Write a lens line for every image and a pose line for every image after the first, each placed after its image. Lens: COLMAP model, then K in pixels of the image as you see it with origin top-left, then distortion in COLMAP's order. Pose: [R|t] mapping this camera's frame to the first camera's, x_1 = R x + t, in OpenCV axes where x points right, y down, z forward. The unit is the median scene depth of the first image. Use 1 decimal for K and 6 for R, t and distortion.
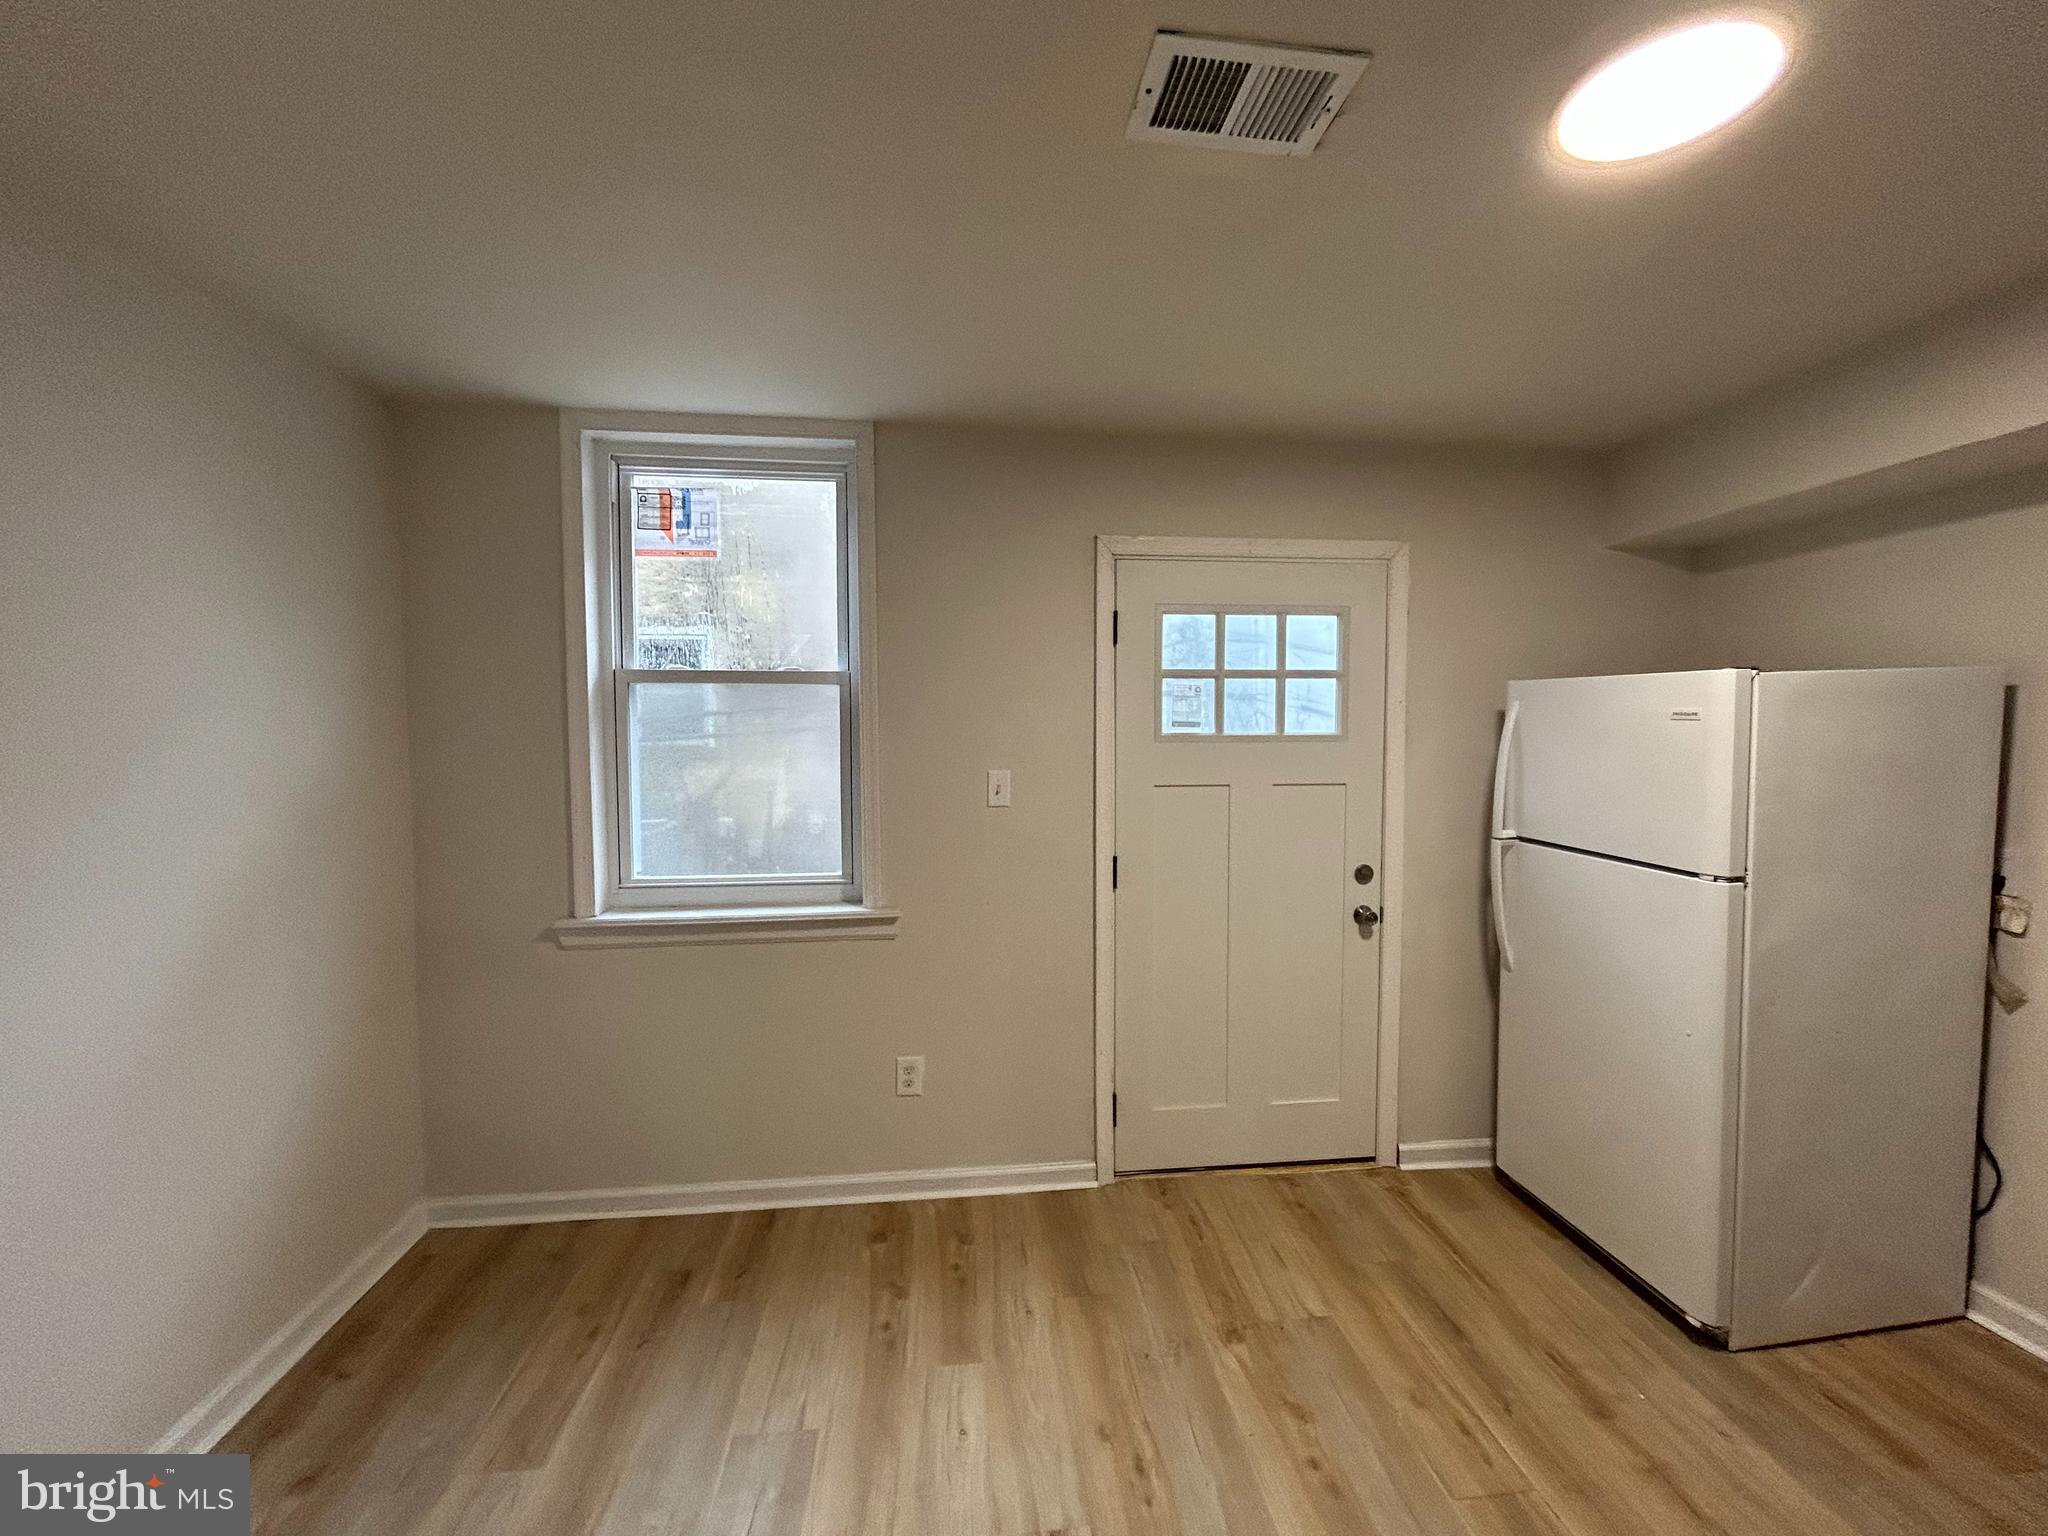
lens RADIAL K [[825.4, 0, 1034.1], [0, 825.4, 770.3], [0, 0, 1]] dist [-0.002889, 0.000332]
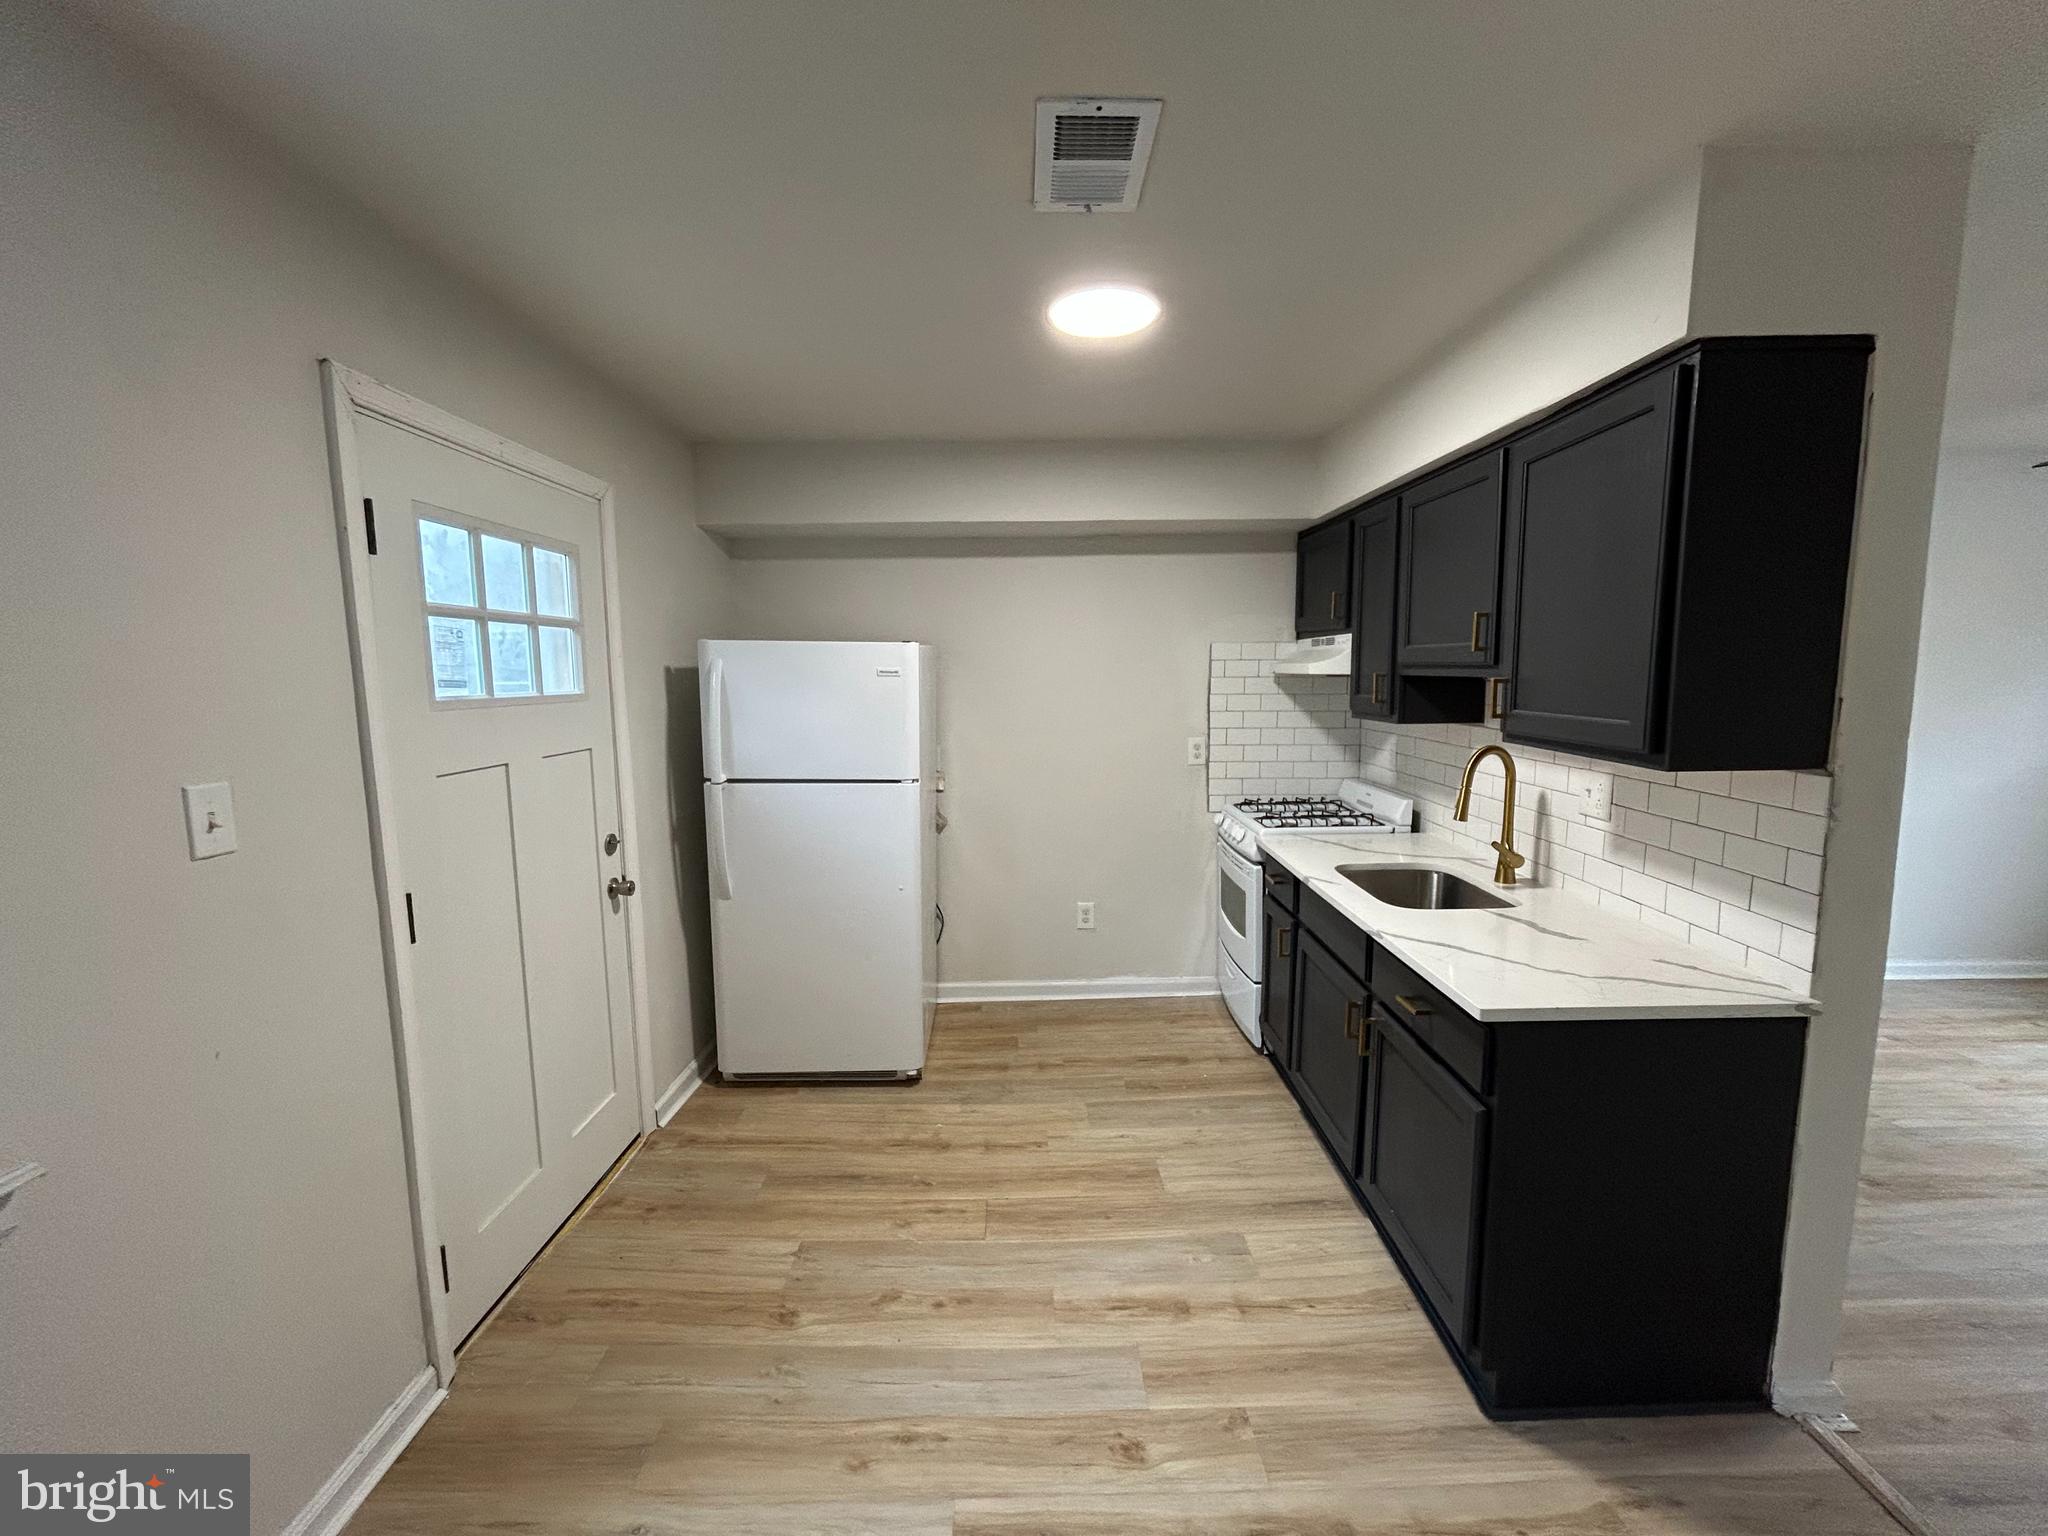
lens RADIAL K [[829.5, 0, 1032.8], [0, 829.5, 770.3], [0, 0, 1]] dist [-0.003742, 0.002050]
pose [[0.098551, -0.118075, 0.988102, -0.548263], [0.056362, 0.992004, 0.112919, -0.041016], [-0.993535, 0.044564, 0.104418, 0.520468]]
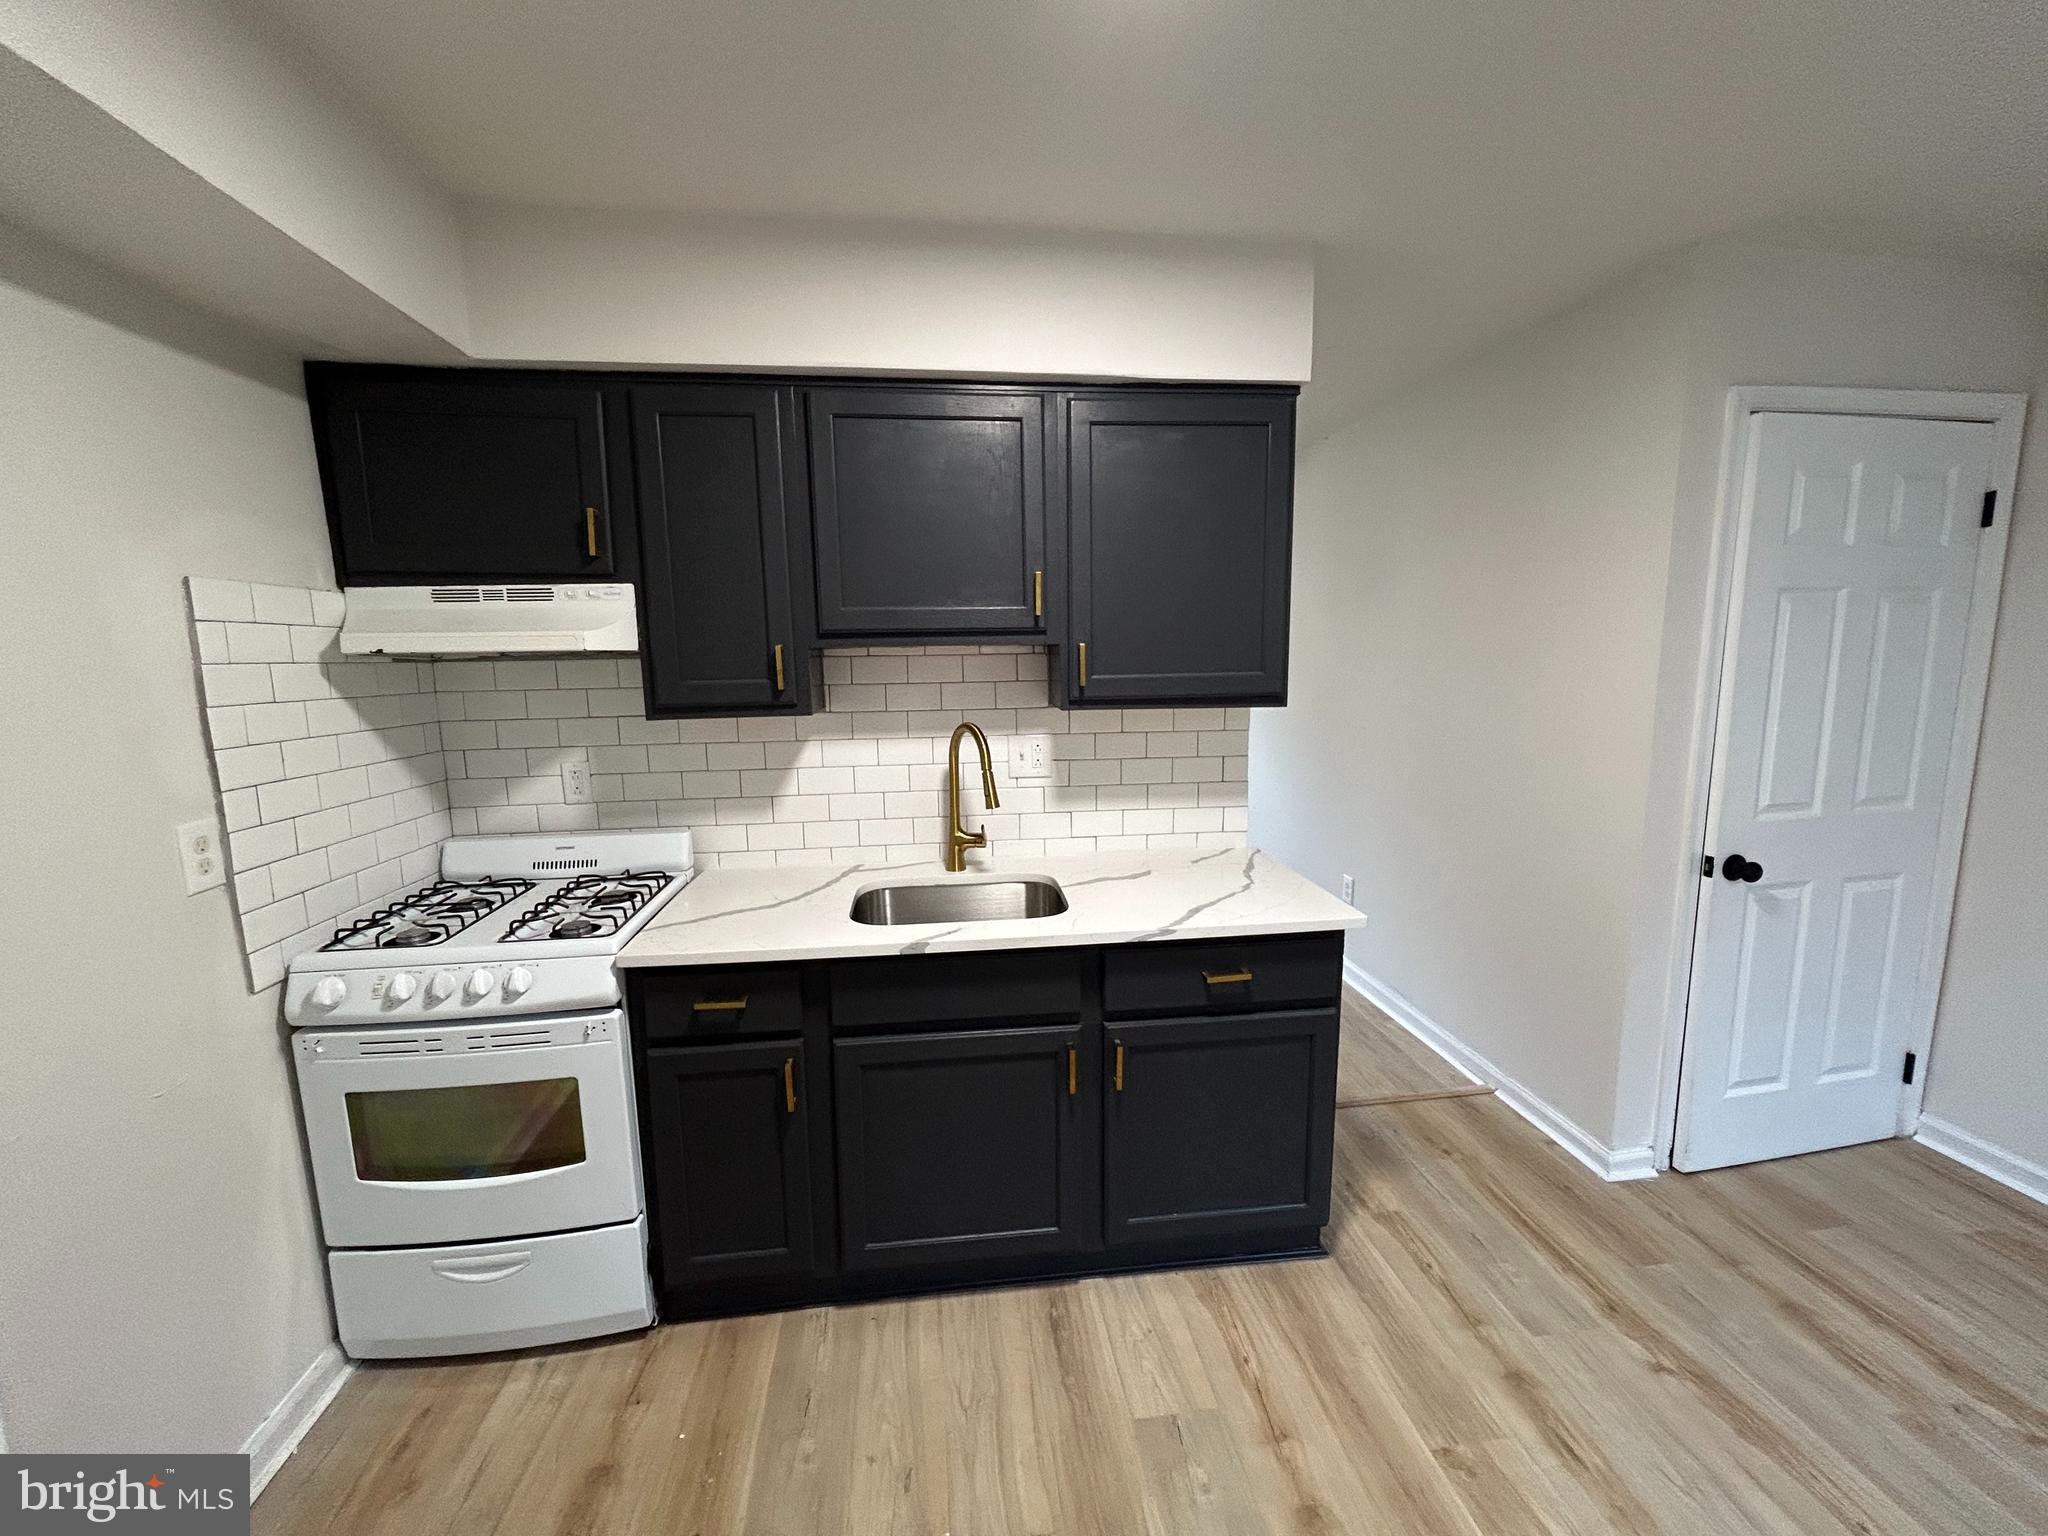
lens RADIAL K [[825.4, 0, 1034.1], [0, 825.4, 770.3], [0, 0, 1]] dist [-0.002889, 0.000332]
pose [[-0.999584, 0.025599, -0.013298, 0.471441], [0.022630, 0.981742, 0.188864, -0.043661], [0.017890, 0.188485, -0.981913, 0.983025]]
